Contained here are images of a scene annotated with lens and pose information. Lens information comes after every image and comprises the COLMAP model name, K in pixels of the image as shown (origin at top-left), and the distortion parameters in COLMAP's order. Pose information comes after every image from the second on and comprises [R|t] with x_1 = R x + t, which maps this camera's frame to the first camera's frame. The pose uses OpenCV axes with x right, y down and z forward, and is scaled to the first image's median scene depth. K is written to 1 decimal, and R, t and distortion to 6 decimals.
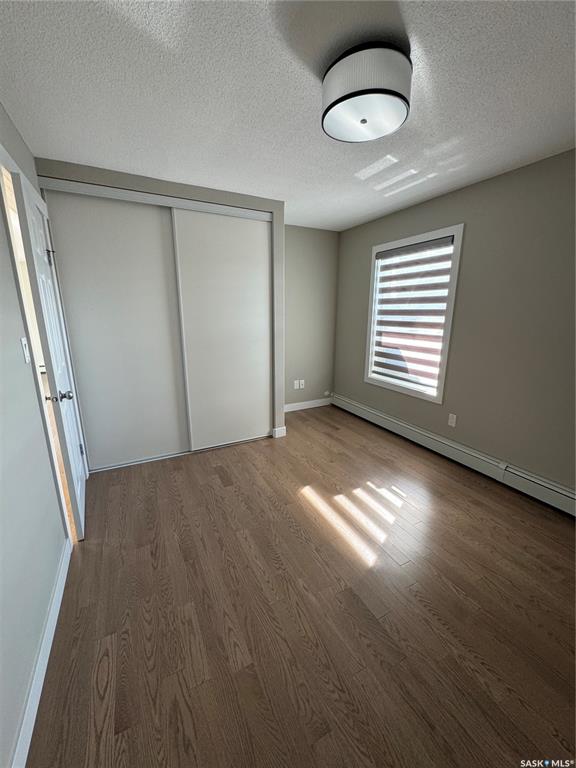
lens RADIAL K [[305.8, 0, 288.0], [0, 305.8, 384.0], [0, 0, 1]] dist [-0.001791, 0.000028]
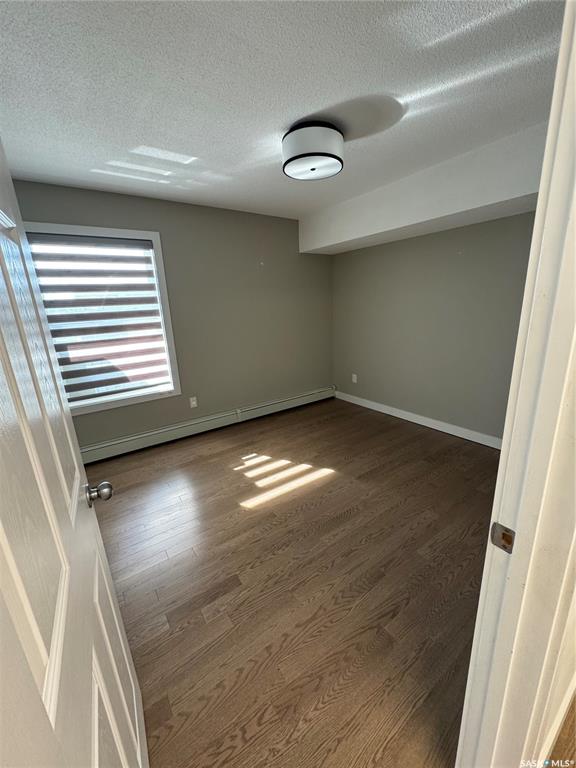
lens RADIAL K [[305.8, 0, 288.0], [0, 305.8, 384.0], [0, 0, 1]] dist [-0.001791, 0.000028]
pose [[-0.134413, -0.251678, 0.958432, -0.725037], [0.276873, 0.919148, 0.280192, -0.203898], [-0.951459, 0.303025, -0.053862, 0.805054]]
